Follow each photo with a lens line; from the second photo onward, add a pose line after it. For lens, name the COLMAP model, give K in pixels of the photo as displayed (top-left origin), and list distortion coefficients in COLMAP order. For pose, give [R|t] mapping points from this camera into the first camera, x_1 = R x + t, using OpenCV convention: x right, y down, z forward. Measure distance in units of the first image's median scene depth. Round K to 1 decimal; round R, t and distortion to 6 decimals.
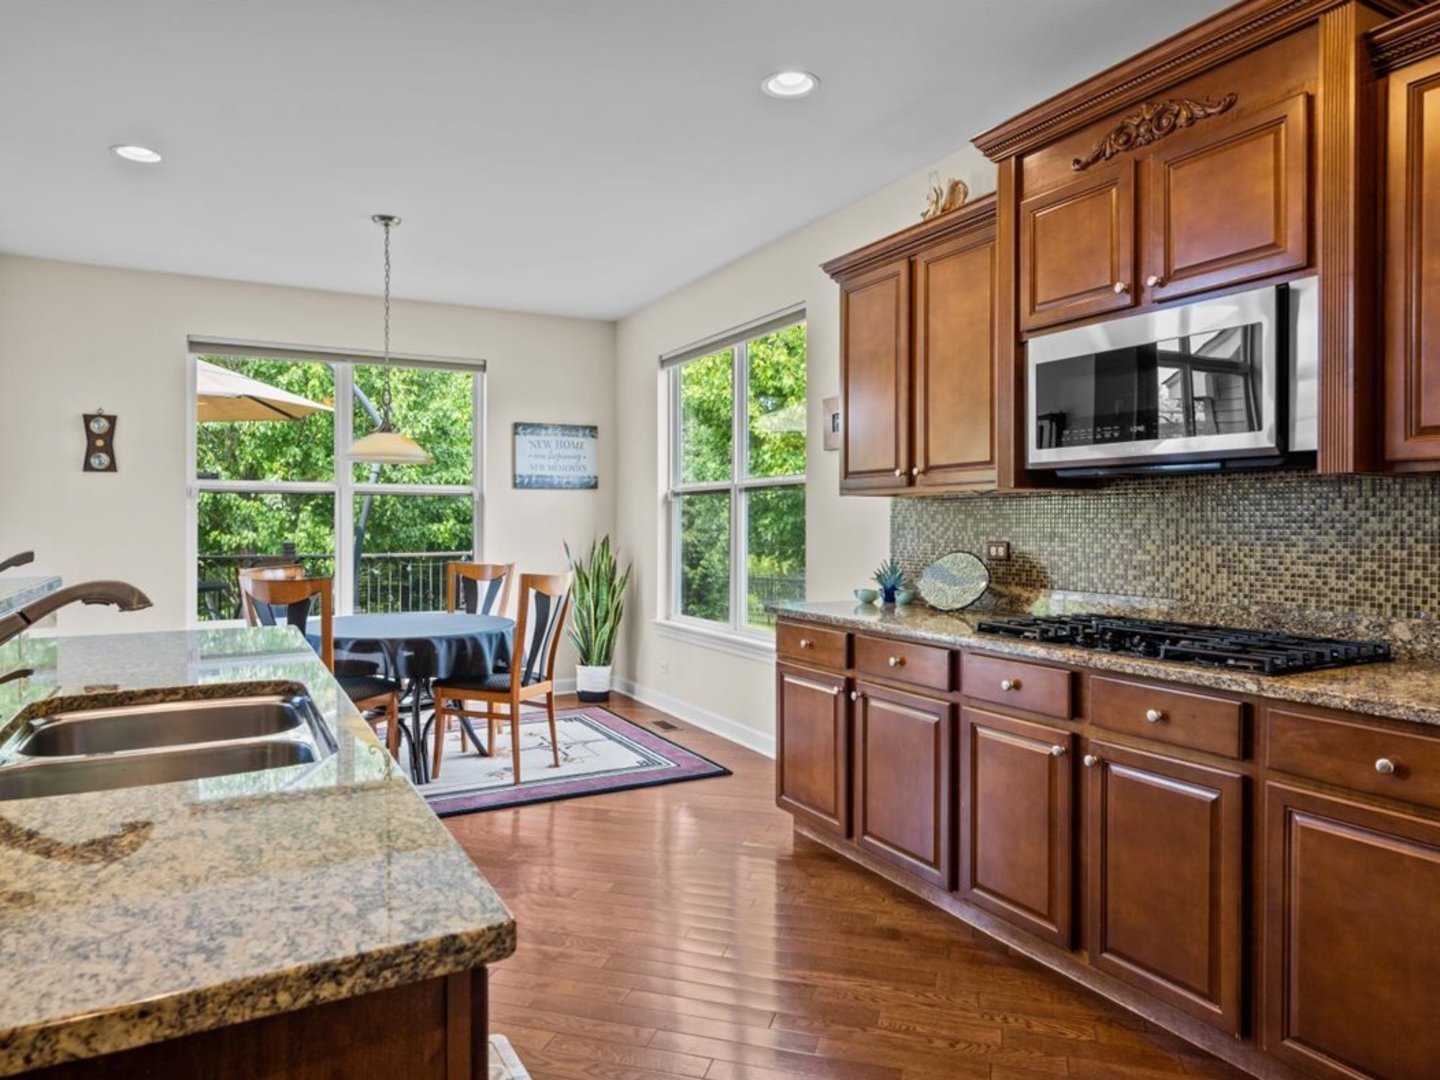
lens RADIAL K [[929.6, 0, 720.5], [0, 929.6, 516.9], [0, 0, 1]] dist [0.002800, 0.000646]
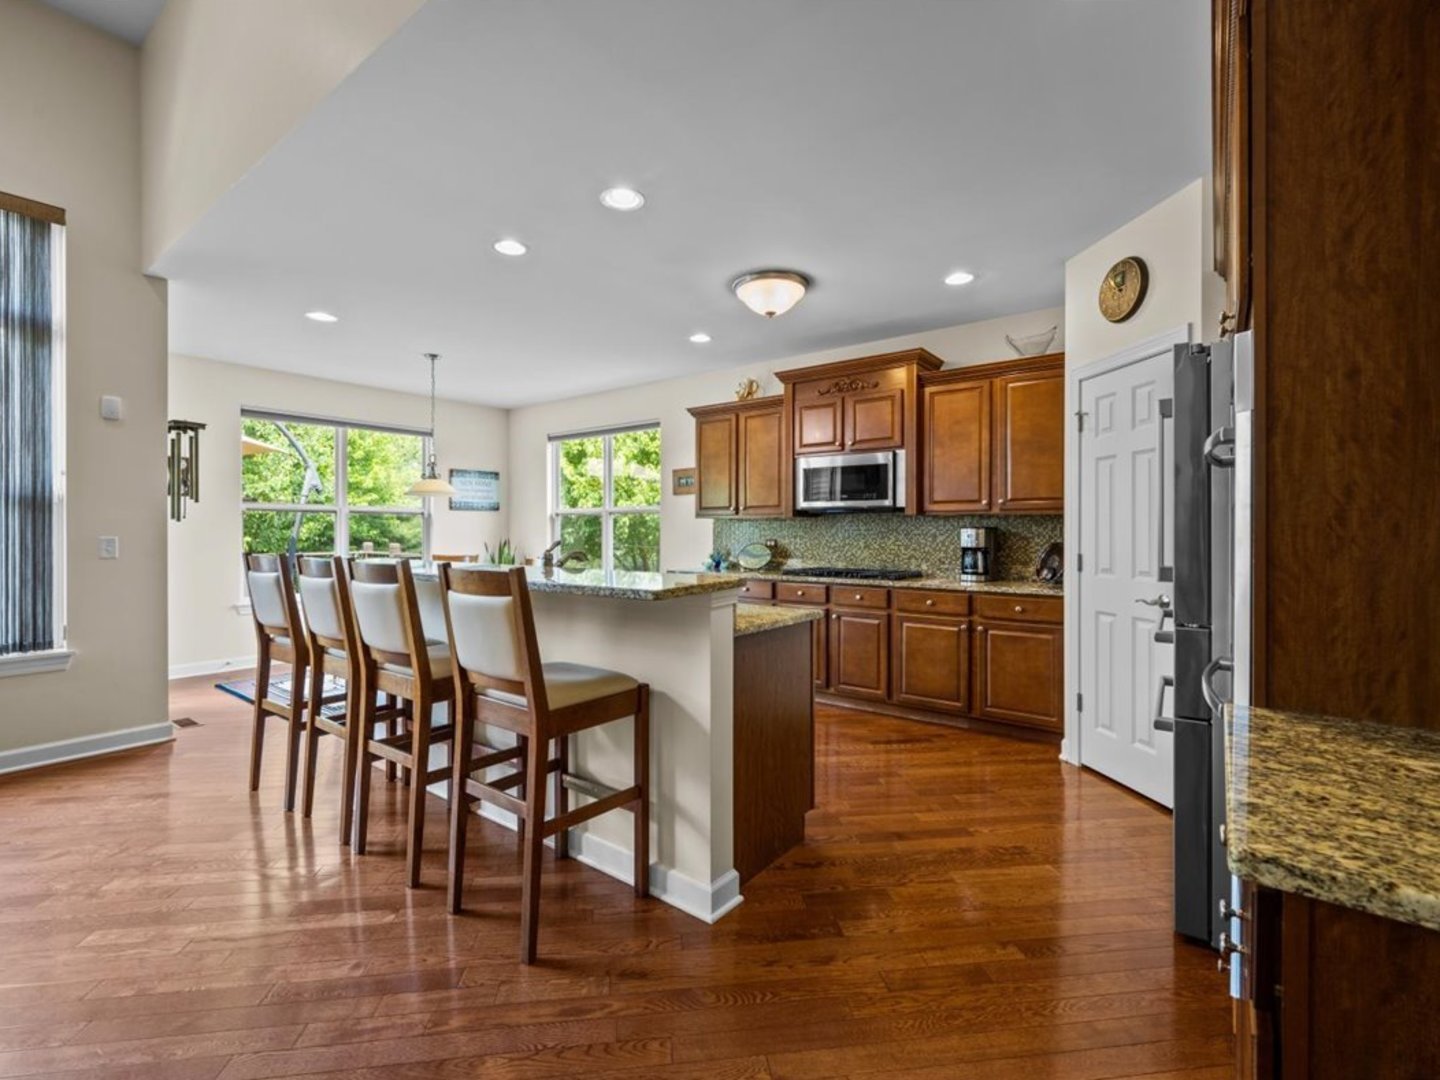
lens RADIAL K [[656.4, 0, 718.7], [0, 656.4, 521.0], [0, 0, 1]] dist [0.003853, 0.000172]
pose [[0.914450, 0.006722, 0.404643, -0.437418], [-0.002776, 0.999943, -0.010340, -0.001187], [-0.404689, 0.008332, 0.914416, -0.399672]]
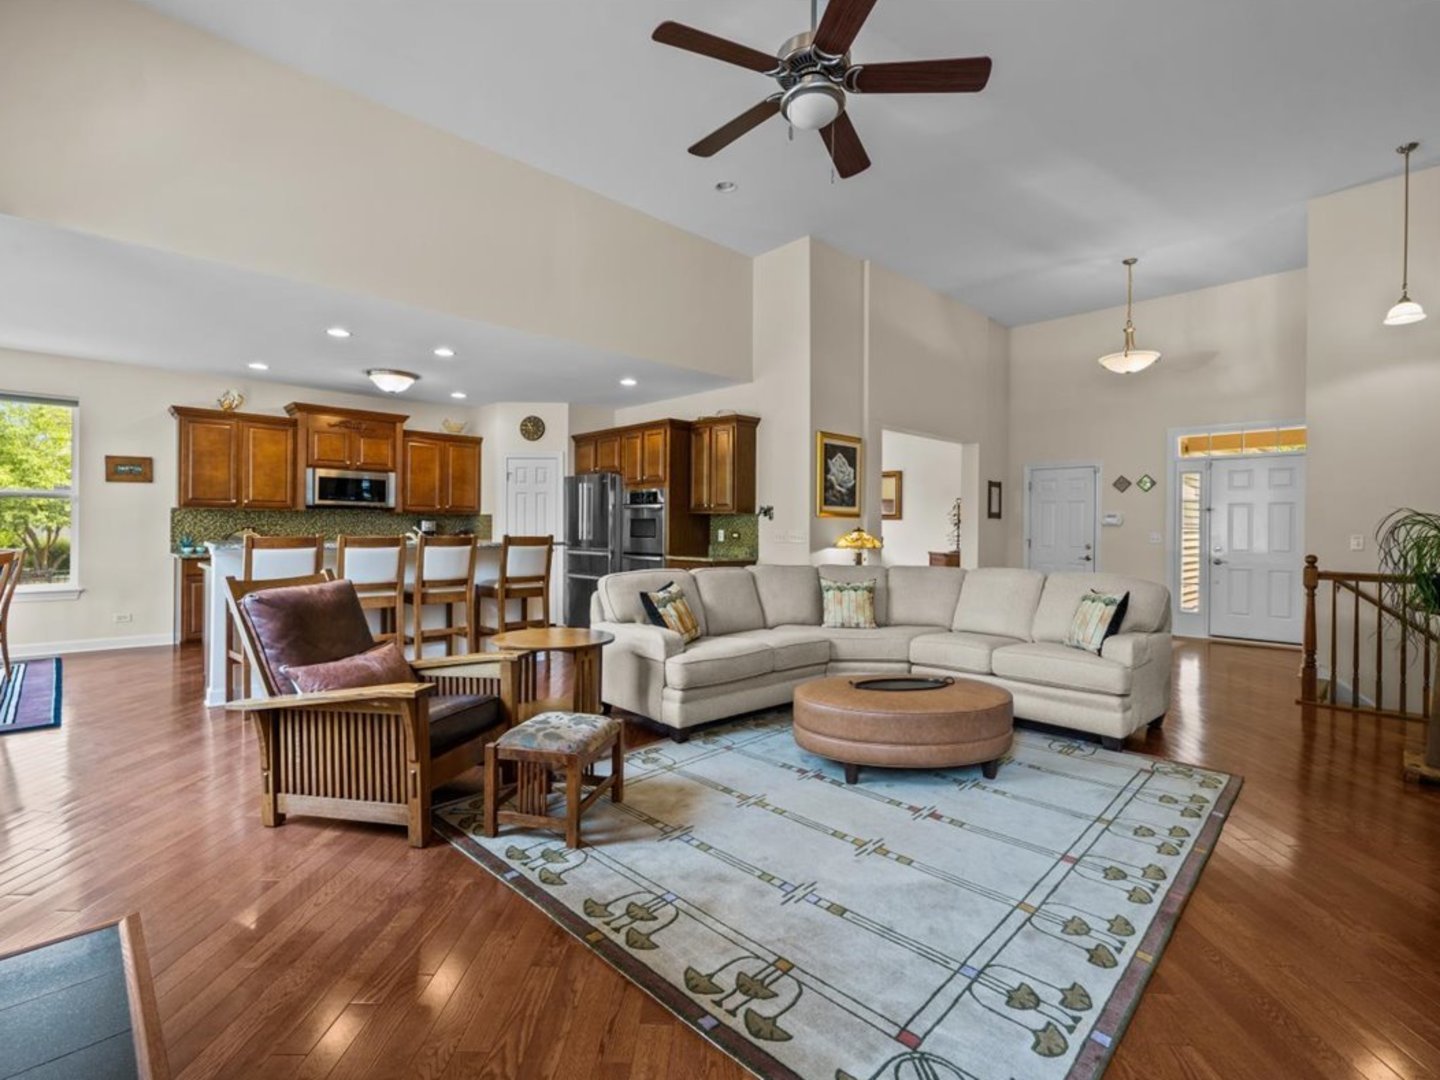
lens RADIAL K [[674.2, 0, 720.0], [0, 674.2, 540.0], [0, 0, 1]] dist [0.001065, 0.000065]
pose [[-0.263527, -0.021150, 0.964420, -1.899440], [-0.014895, 0.999730, 0.017854, 0.008192], [-0.964537, -0.009660, -0.263771, 0.140323]]
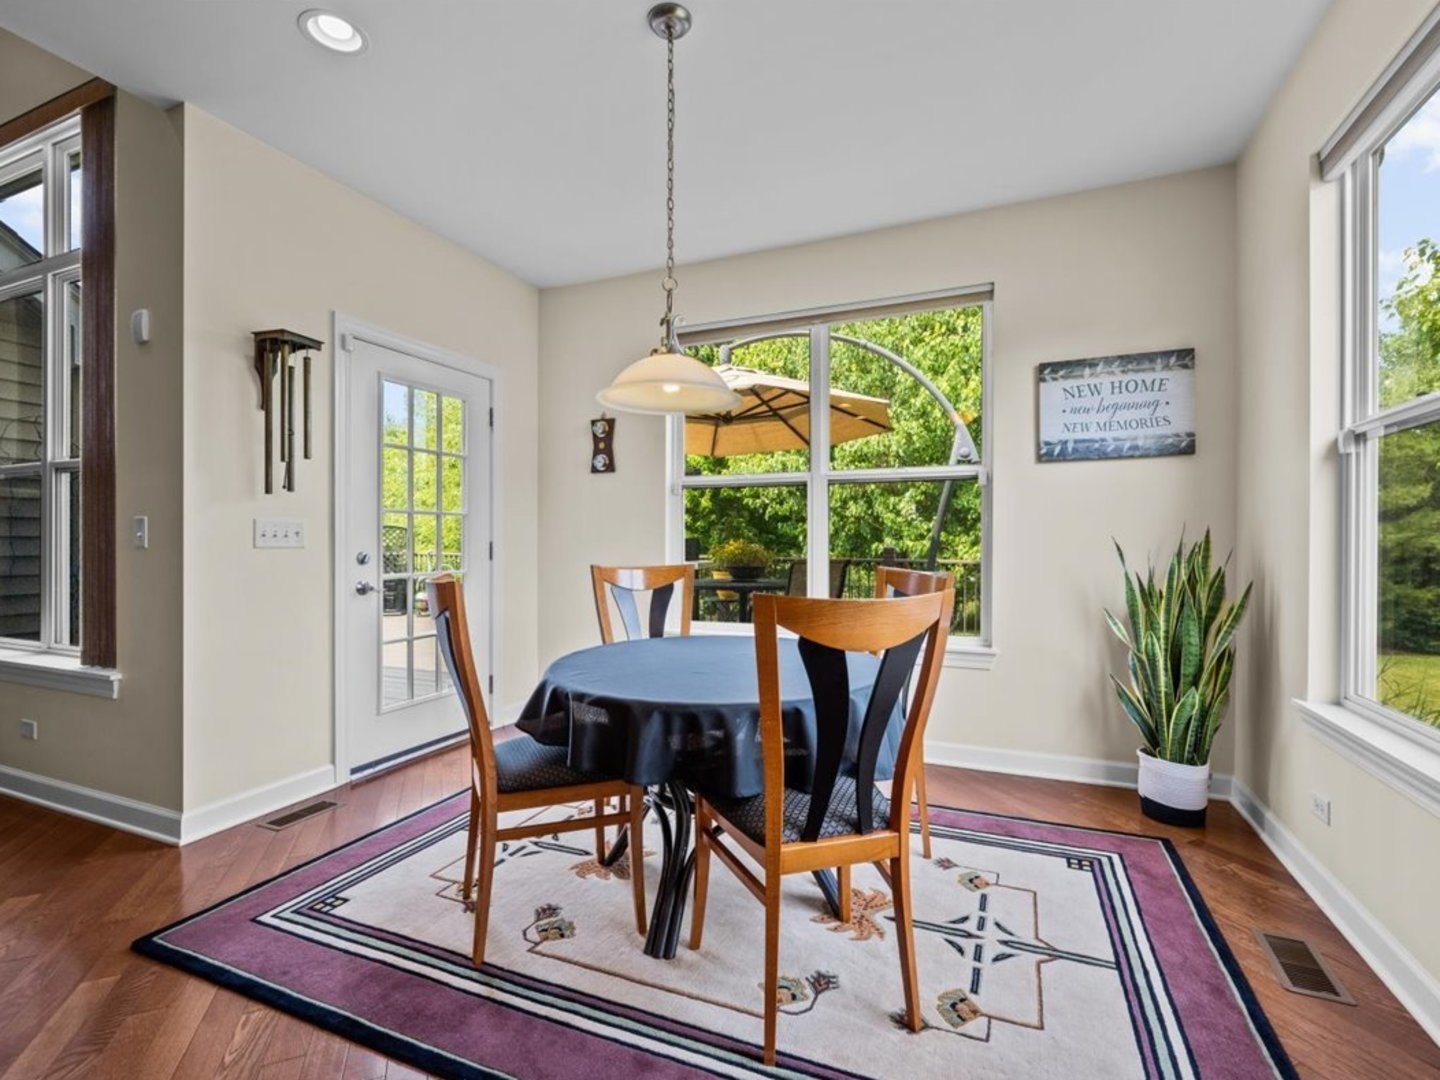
lens RADIAL K [[674.2, 0, 720.0], [0, 674.2, 540.0], [0, 0, 1]] dist [0.001065, 0.000065]
pose [[0.622247, -0.002689, -0.782817, 0.027068], [0.003874, 0.999992, -0.000355, 0.041267], [0.782812, -0.002812, 0.622252, 0.880668]]
